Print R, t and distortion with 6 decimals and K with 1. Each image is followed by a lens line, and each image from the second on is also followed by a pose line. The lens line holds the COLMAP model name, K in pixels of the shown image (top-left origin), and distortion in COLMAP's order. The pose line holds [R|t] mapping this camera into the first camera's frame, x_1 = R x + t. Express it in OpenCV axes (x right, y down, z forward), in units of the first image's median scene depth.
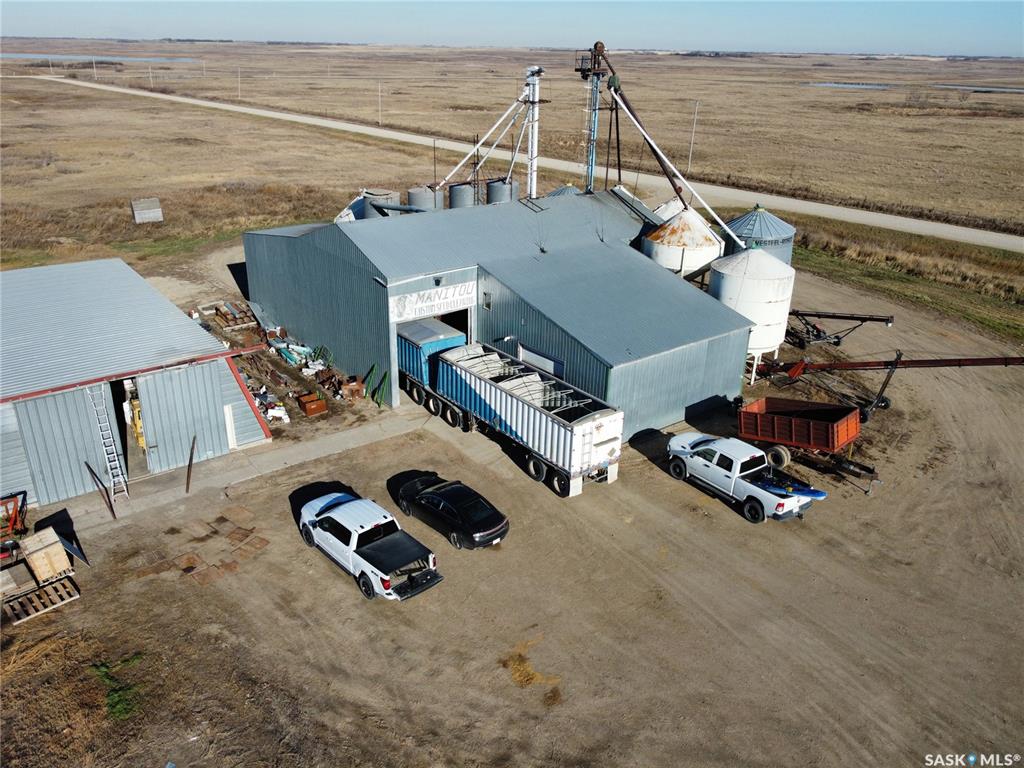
lens RADIAL K [[778.3, 0, 508.1], [0, 778.3, 383.0], [0, 0, 1]] dist [0.000261, -0.006217]
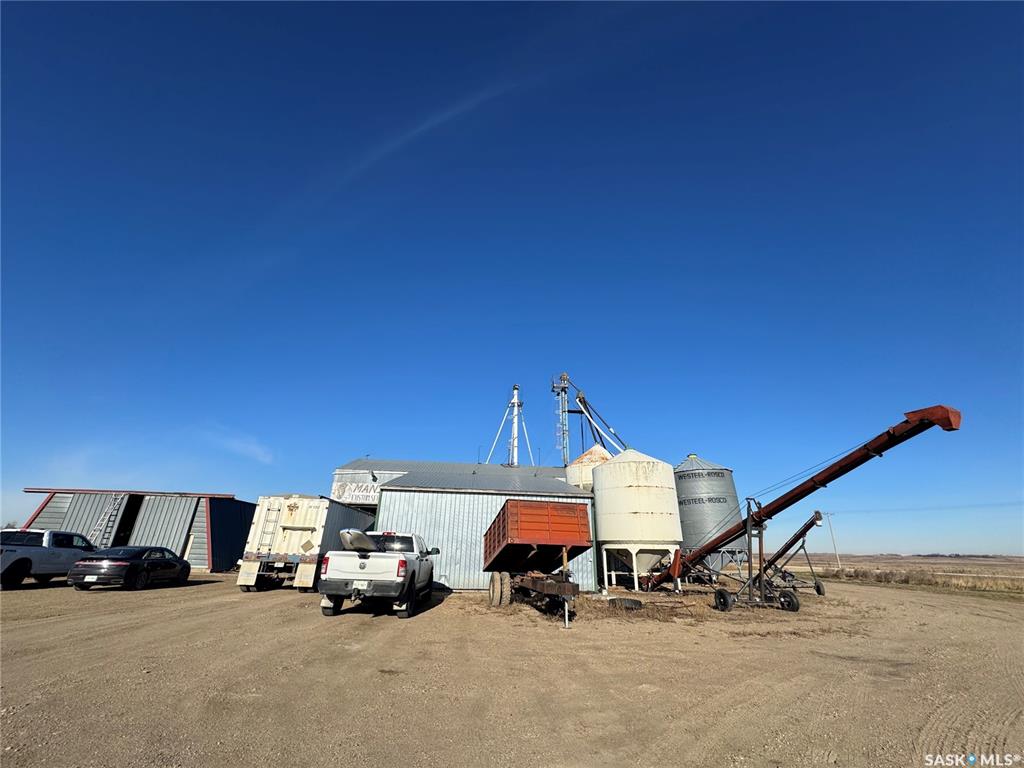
lens RADIAL K [[405.2, 0, 513.0], [0, 405.2, 388.7], [0, 0, 1]] dist [-0.000557, 0.000494]
pose [[0.849711, -0.199227, -0.488160, 0.442904], [-0.208822, 0.722985, -0.658548, 0.158233], [0.484132, 0.661514, 0.572726, 0.510126]]
